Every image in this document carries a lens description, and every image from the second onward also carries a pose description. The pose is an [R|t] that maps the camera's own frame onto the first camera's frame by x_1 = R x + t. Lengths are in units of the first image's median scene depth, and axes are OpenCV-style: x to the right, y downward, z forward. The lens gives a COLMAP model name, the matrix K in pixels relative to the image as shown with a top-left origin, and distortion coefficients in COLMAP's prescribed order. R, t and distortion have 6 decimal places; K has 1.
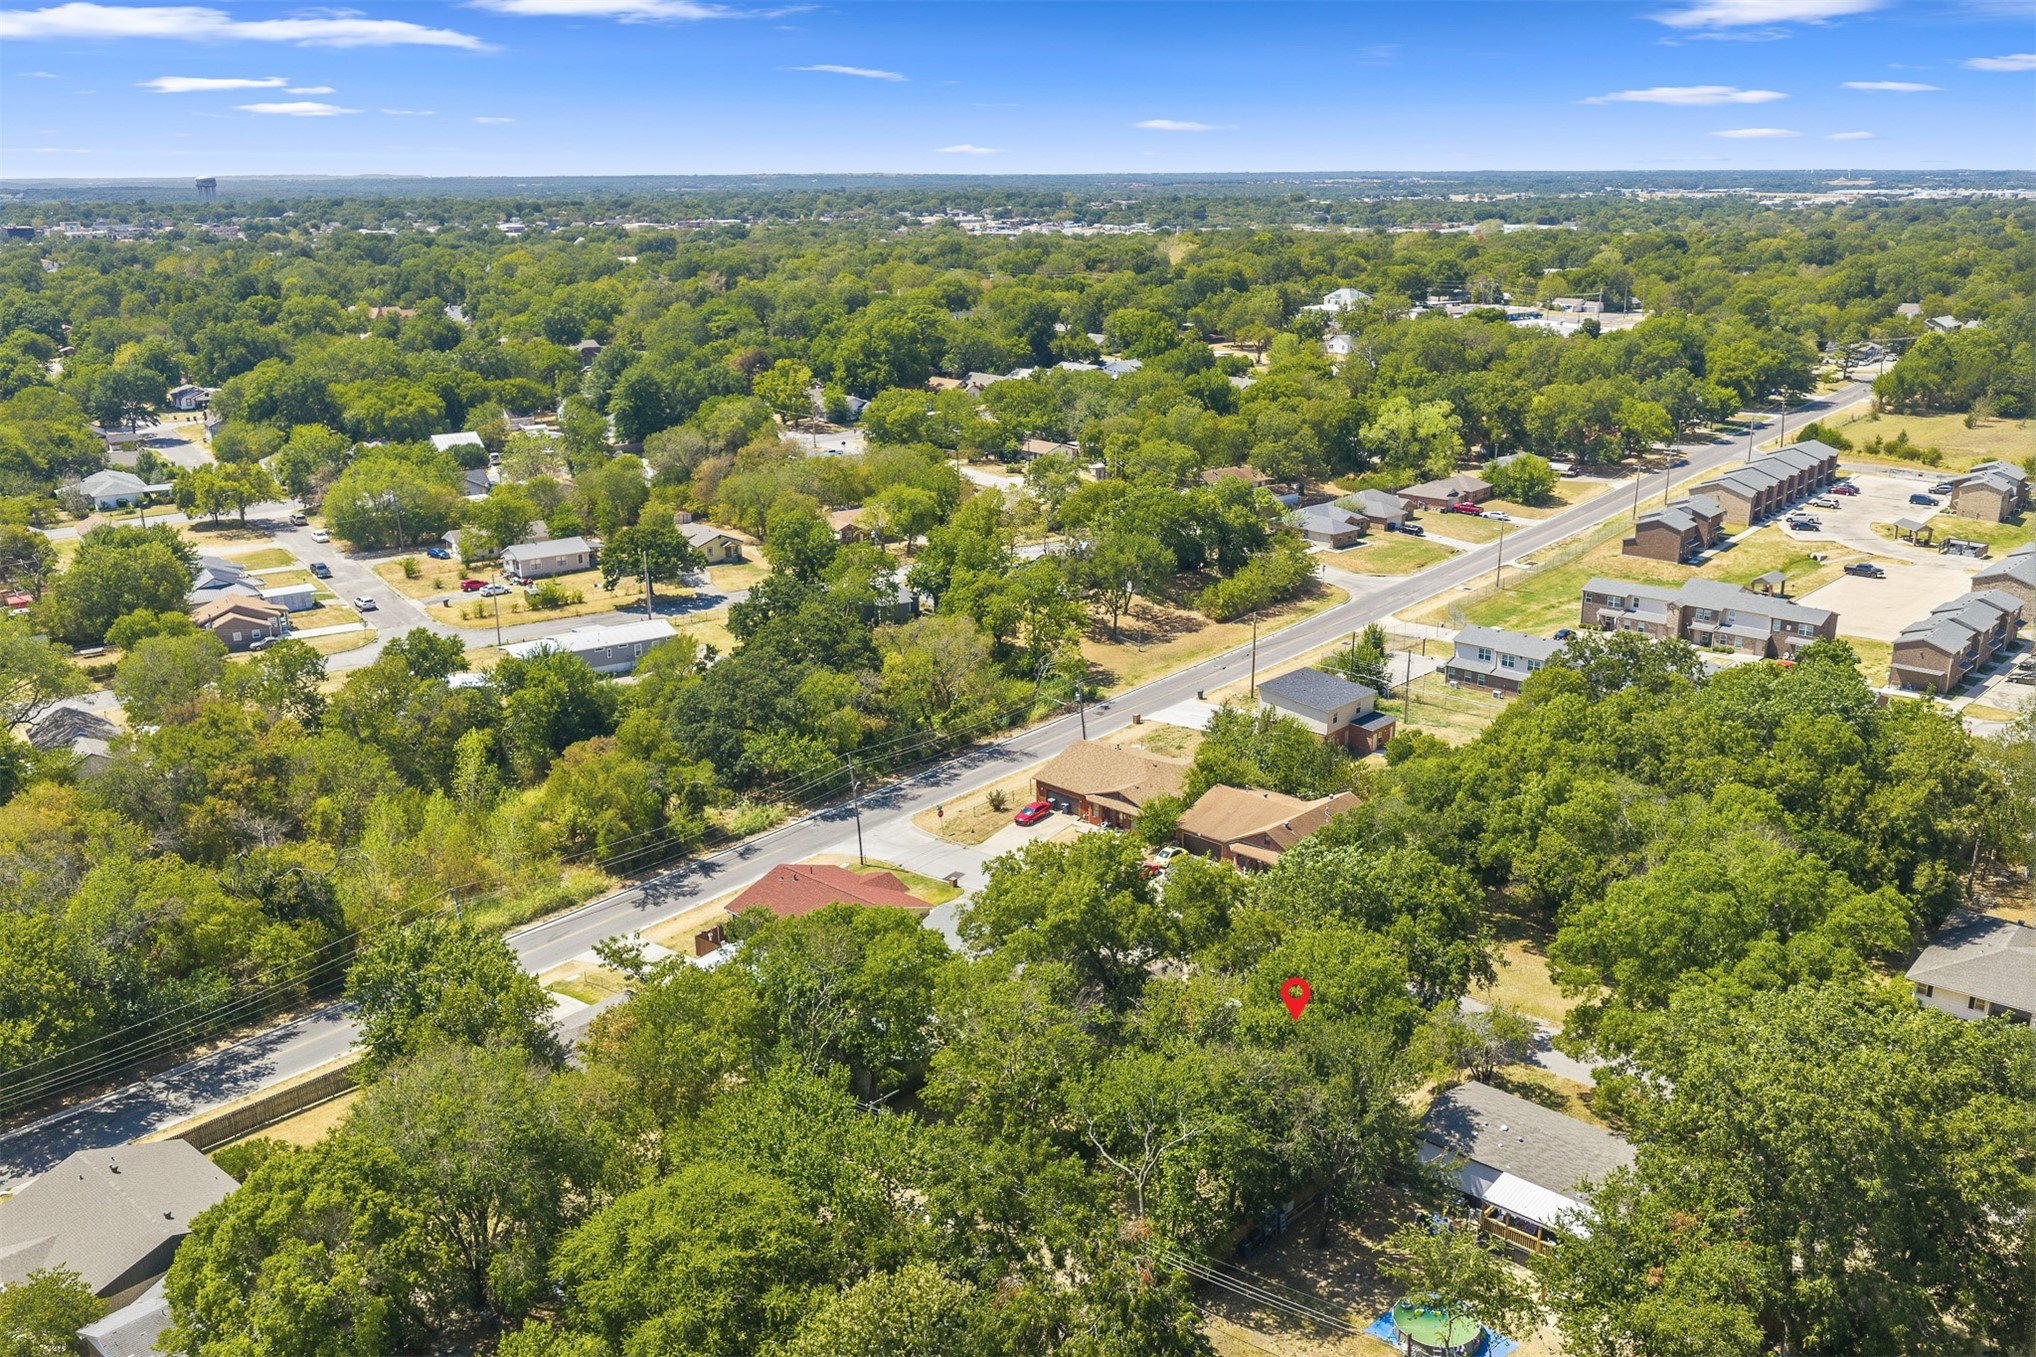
lens RADIAL K [[1691.7, 0, 1018.0], [0, 1691.7, 678.5], [0, 0, 1]] dist [0.032414, 0.000184]
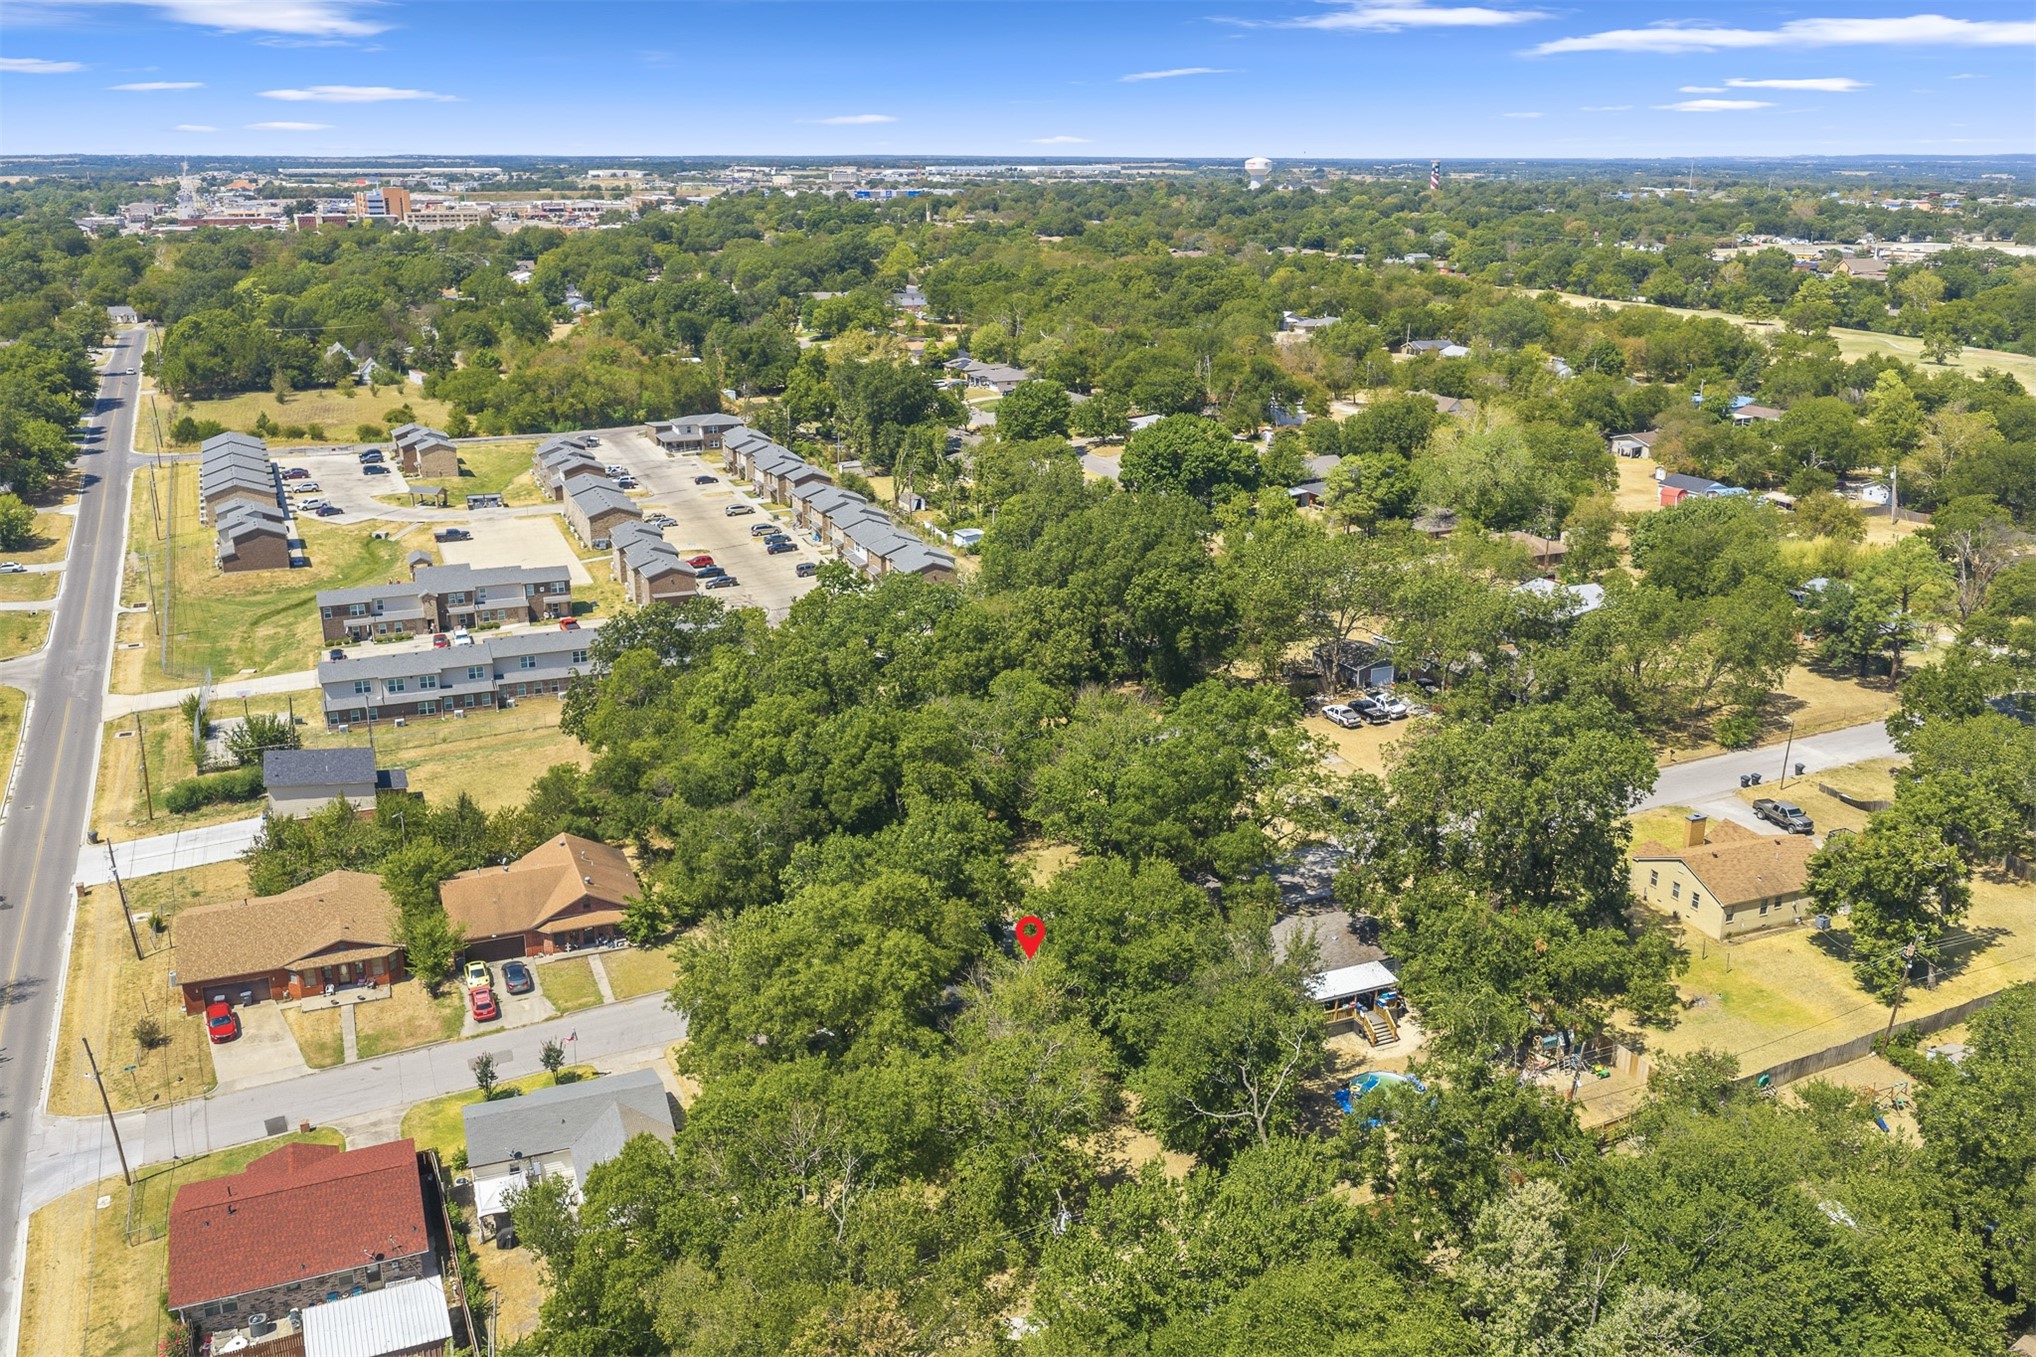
lens RADIAL K [[1691.7, 0, 1018.0], [0, 1691.7, 678.5], [0, 0, 1]] dist [0.032414, 0.000184]
pose [[0.428539, -0.268325, 0.862761, -0.360280], [0.265776, 0.950074, 0.163468, -0.074565], [-0.863549, 0.159249, 0.478458, 0.266212]]
